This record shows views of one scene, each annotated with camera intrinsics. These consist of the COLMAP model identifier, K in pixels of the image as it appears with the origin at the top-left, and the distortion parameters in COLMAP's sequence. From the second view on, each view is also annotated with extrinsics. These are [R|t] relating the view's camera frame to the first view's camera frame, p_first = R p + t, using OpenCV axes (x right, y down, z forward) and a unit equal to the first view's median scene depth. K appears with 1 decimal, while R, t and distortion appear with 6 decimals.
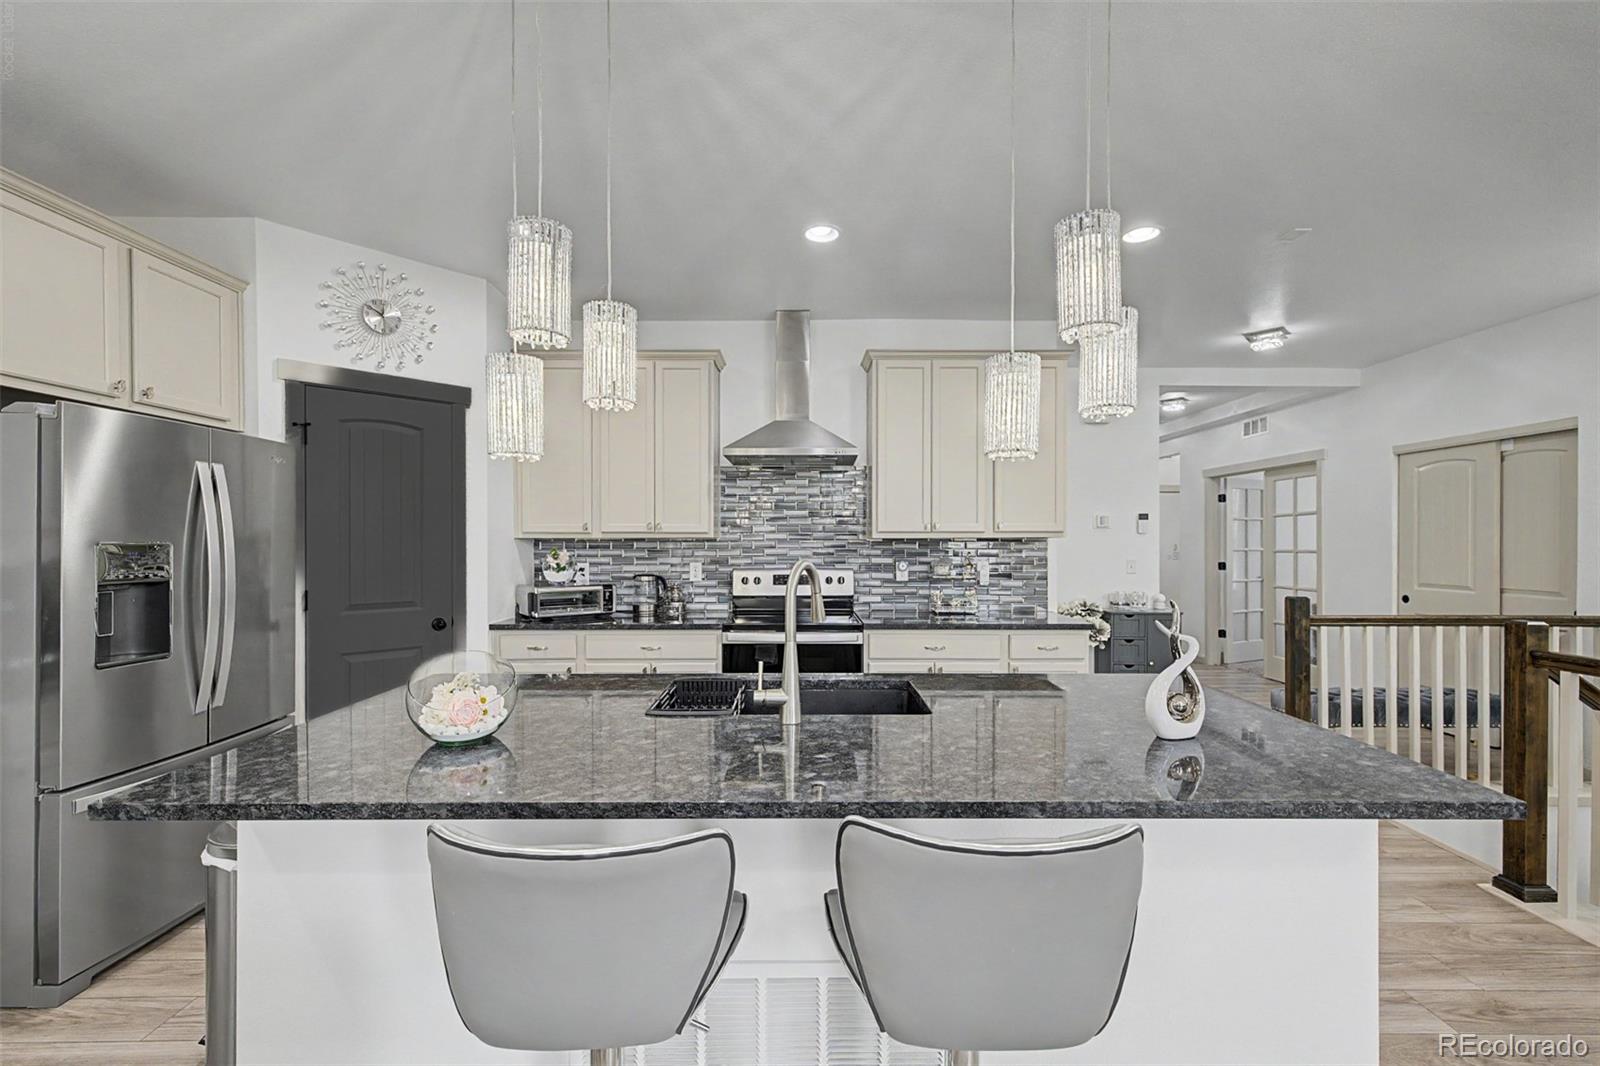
lens RADIAL K [[676.0, 0, 797.6], [0, 676.0, 536.0], [0, 0, 1]] dist [0.013775, -0.002641]
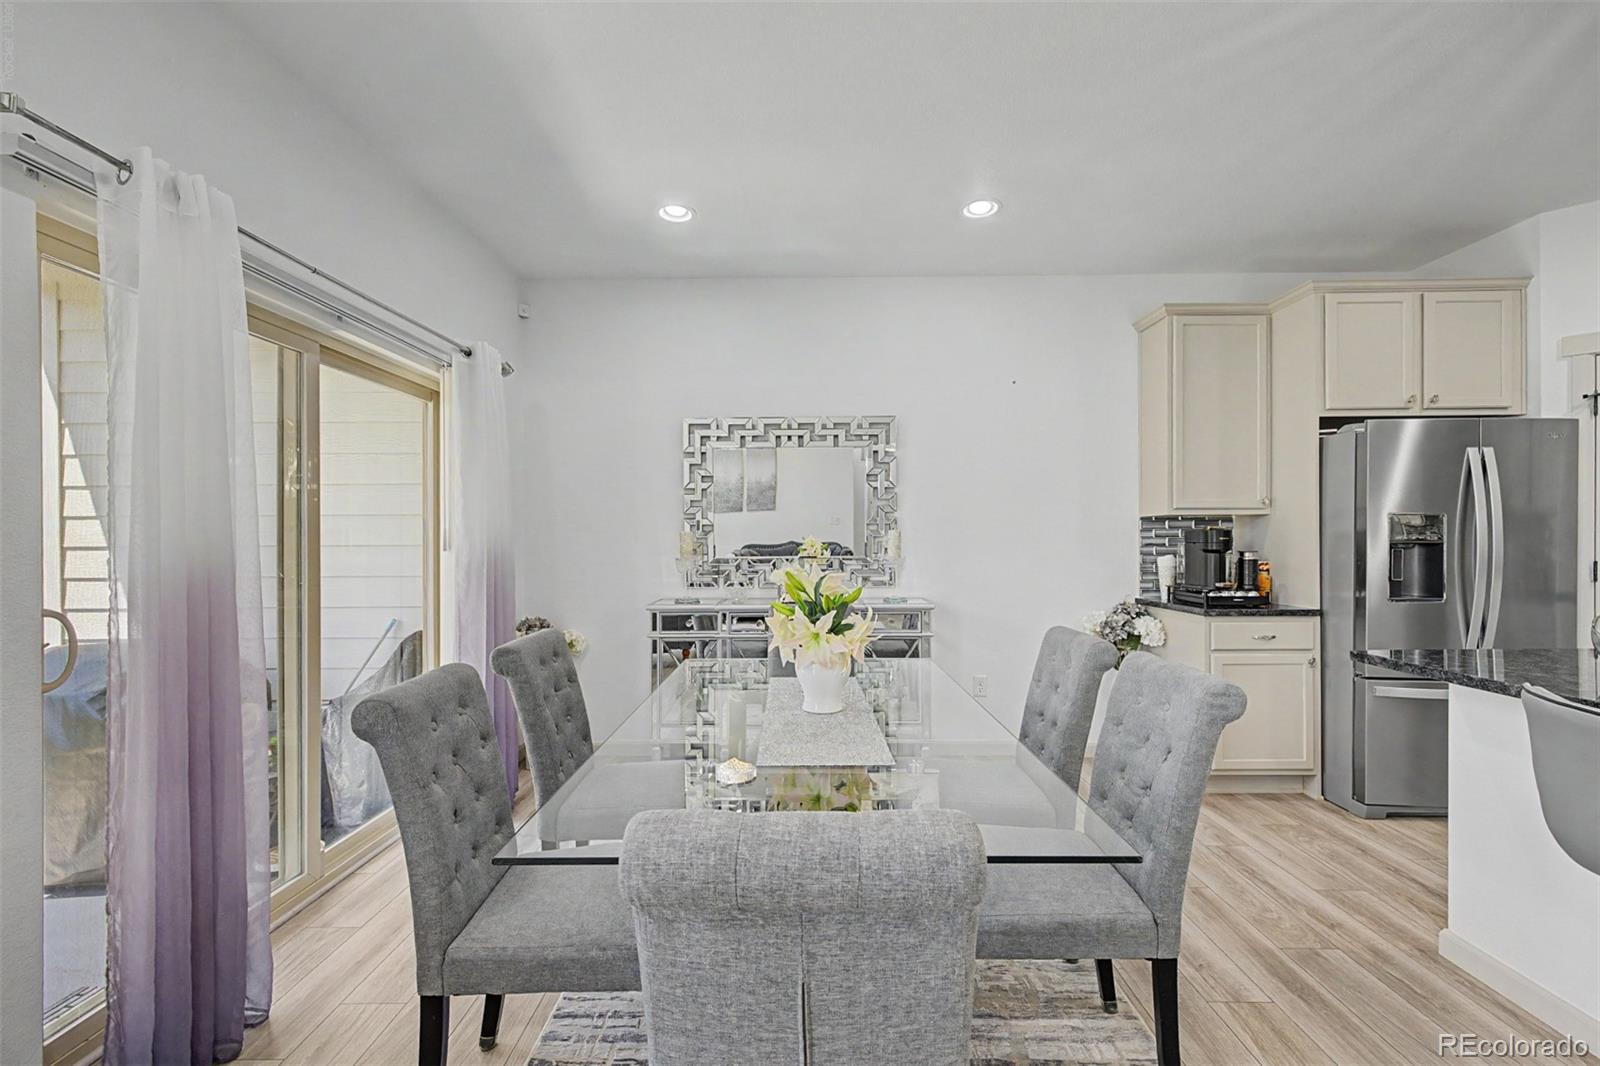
lens RADIAL K [[651.3, 0, 797.5], [0, 651.3, 537.2], [0, 0, 1]] dist [-0.001851, -0.000028]
pose [[-0.032299, 0.015557, -0.999357, 0.190423], [0.006665, 0.999860, 0.015349, 0.014681], [0.999456, -0.006165, -0.032398, -0.100610]]
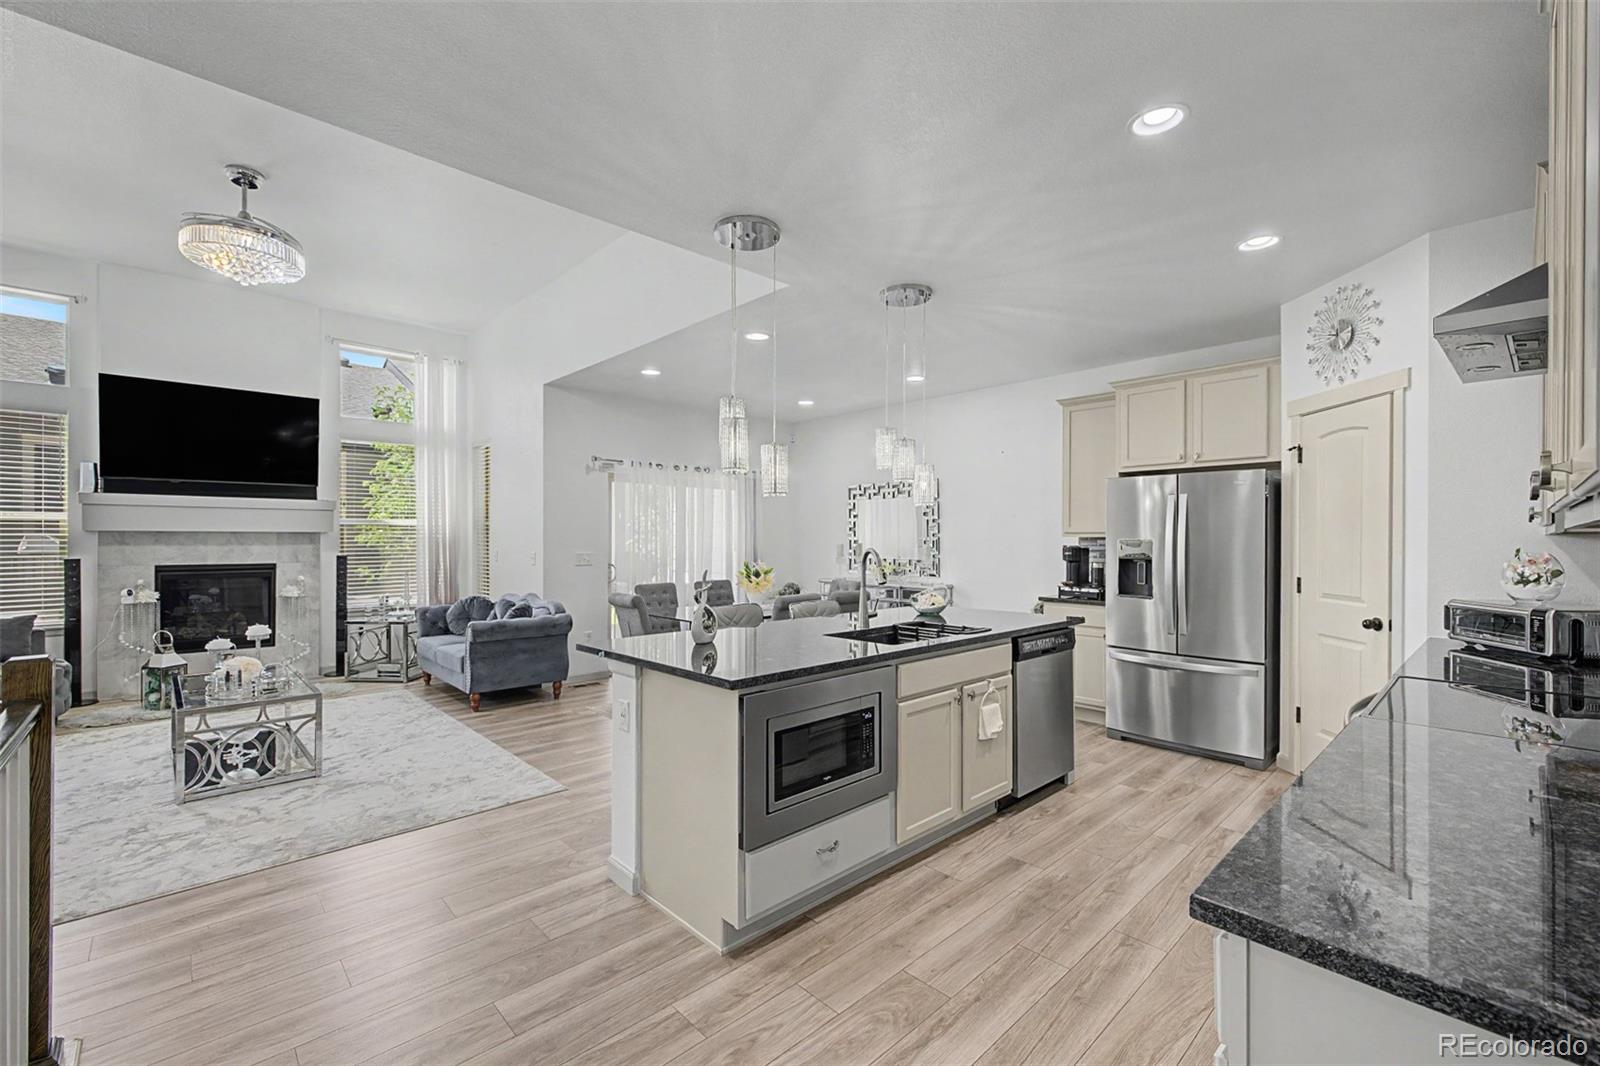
lens RADIAL K [[676.0, 0, 797.6], [0, 676.0, 539.1], [0, 0, 1]] dist [0.013775, -0.002641]
pose [[-0.738565, -0.002403, -0.674178, 0.600980], [-0.002186, 0.999997, -0.001169, 0.009539], [0.674179, 0.000610, -0.738568, 0.939075]]
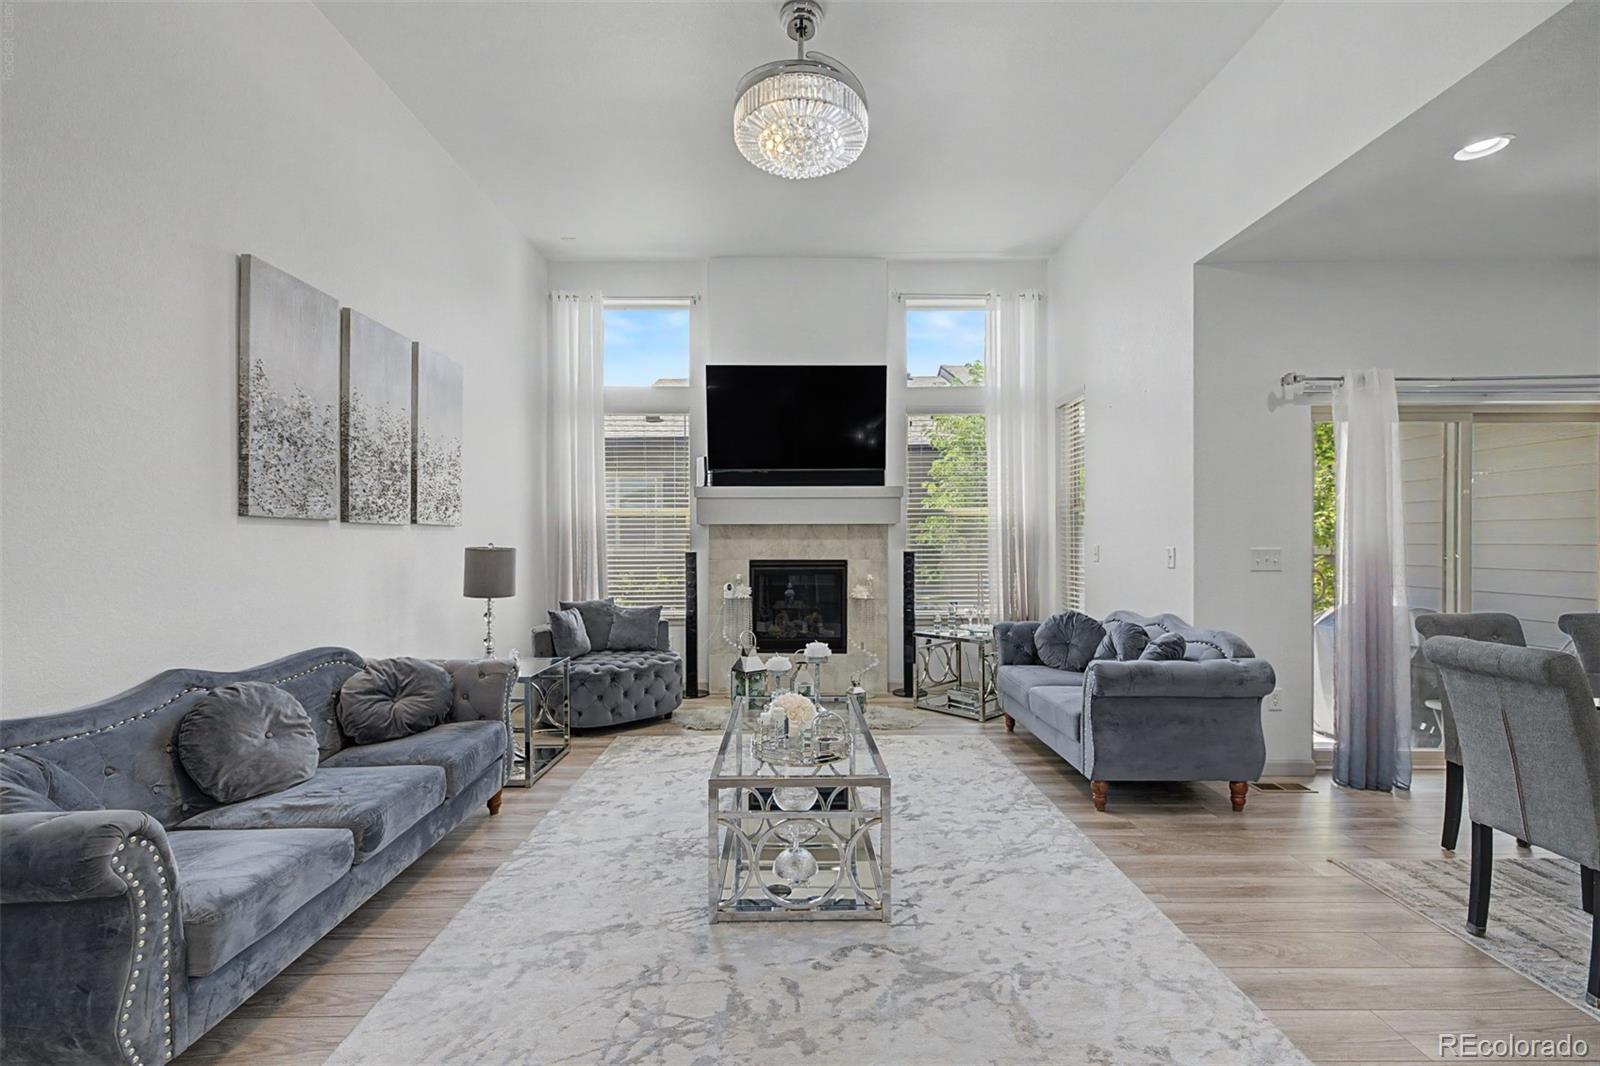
lens RADIAL K [[676.0, 0, 798.8], [0, 676.0, 543.1], [0, 0, 1]] dist [0.013775, -0.002641]
pose [[-0.999989, 0.000421, 0.004721, 0.525084], [0.000419, 1.000000, -0.000457, 0.031984], [-0.004721, -0.000455, -0.999989, 0.367901]]
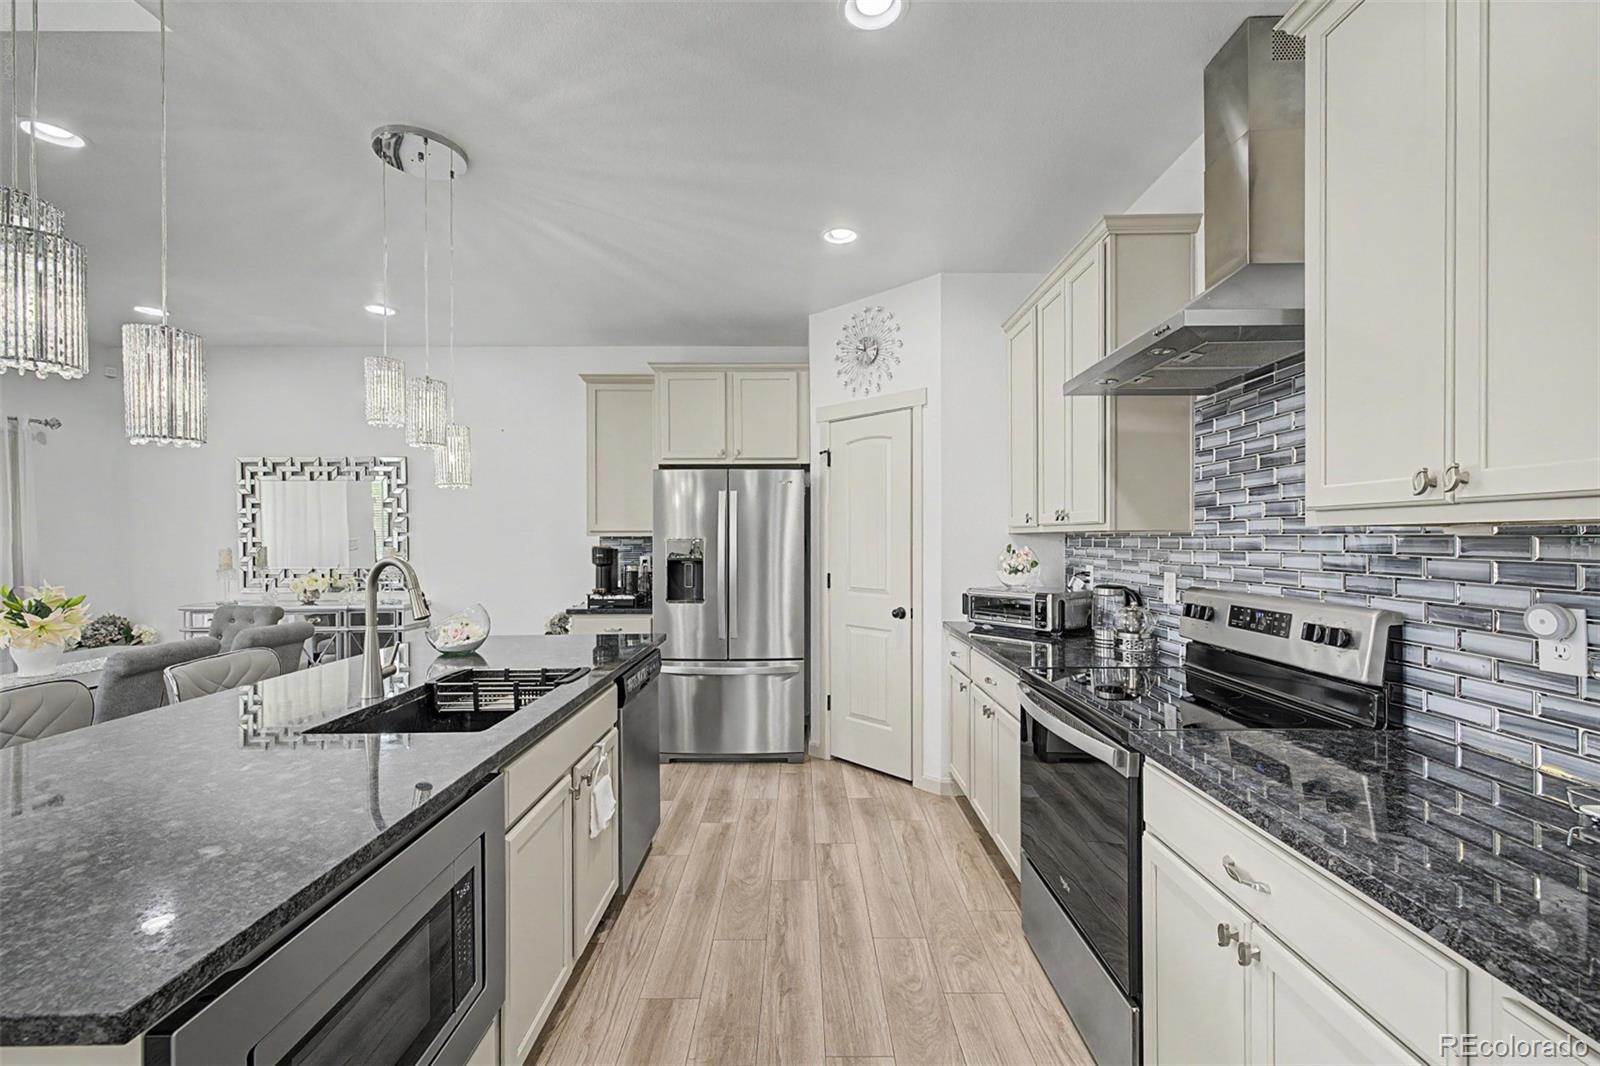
lens RADIAL K [[676.0, 0, 804.4], [0, 676.0, 538.2], [0, 0, 1]] dist [0.013775, -0.002641]
pose [[-0.014015, 0.000120, -0.999902, 0.453630], [0.004766, 0.999989, 0.000053, 0.007622], [0.999890, -0.004764, -0.014016, 0.695221]]
